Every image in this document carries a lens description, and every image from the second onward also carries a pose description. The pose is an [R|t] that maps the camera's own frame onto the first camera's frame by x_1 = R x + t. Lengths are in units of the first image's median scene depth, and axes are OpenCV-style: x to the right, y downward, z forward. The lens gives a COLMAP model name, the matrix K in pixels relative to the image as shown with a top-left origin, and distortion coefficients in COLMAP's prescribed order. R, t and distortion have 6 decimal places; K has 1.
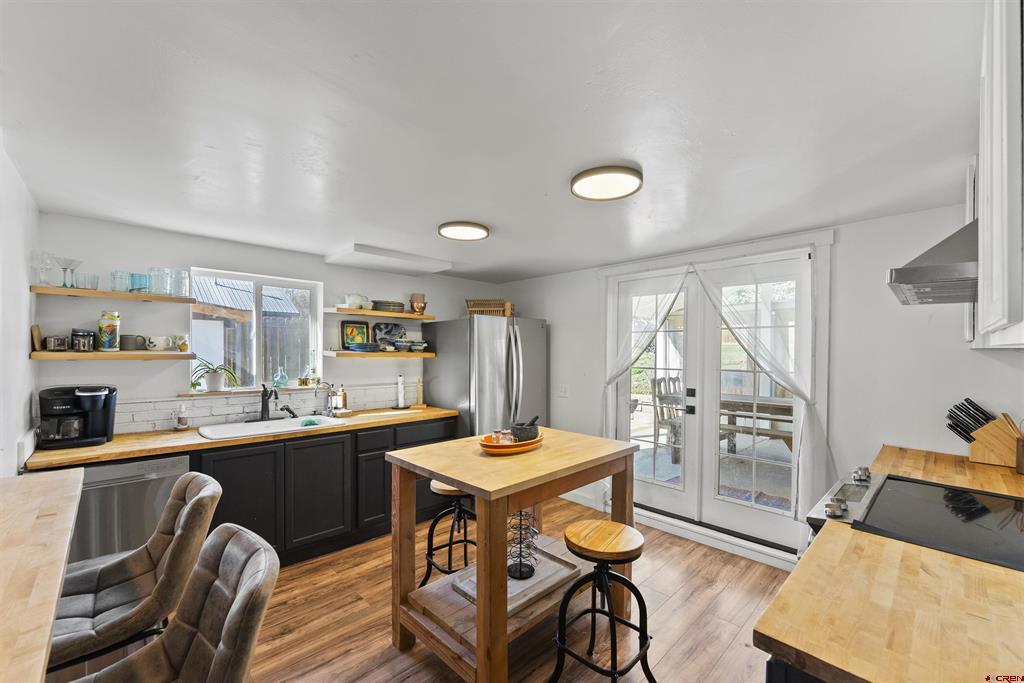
lens RADIAL K [[419.9, 0, 512.1], [0, 419.9, 351.3], [0, 0, 1]] dist [-0.004329, -0.000349]
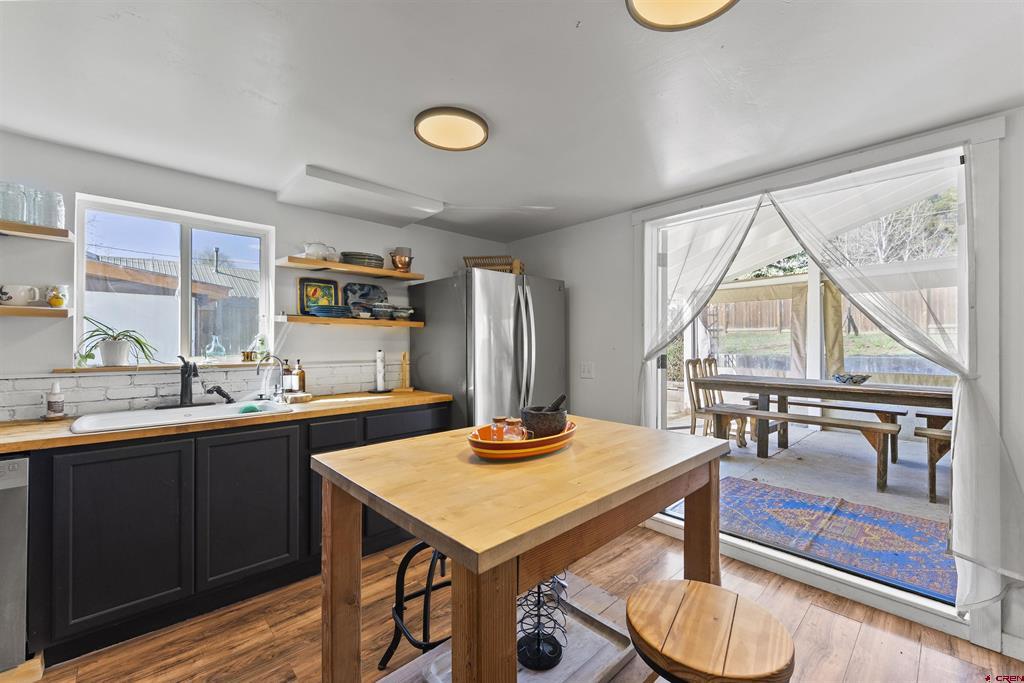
lens RADIAL K [[419.9, 0, 513.4], [0, 419.9, 337.9], [0, 0, 1]] dist [-0.004329, -0.000349]
pose [[0.999831, -0.005335, -0.017578, -0.002681], [0.005159, 0.999936, -0.010028, 0.056570], [0.017631, 0.009935, 0.999795, 0.285142]]
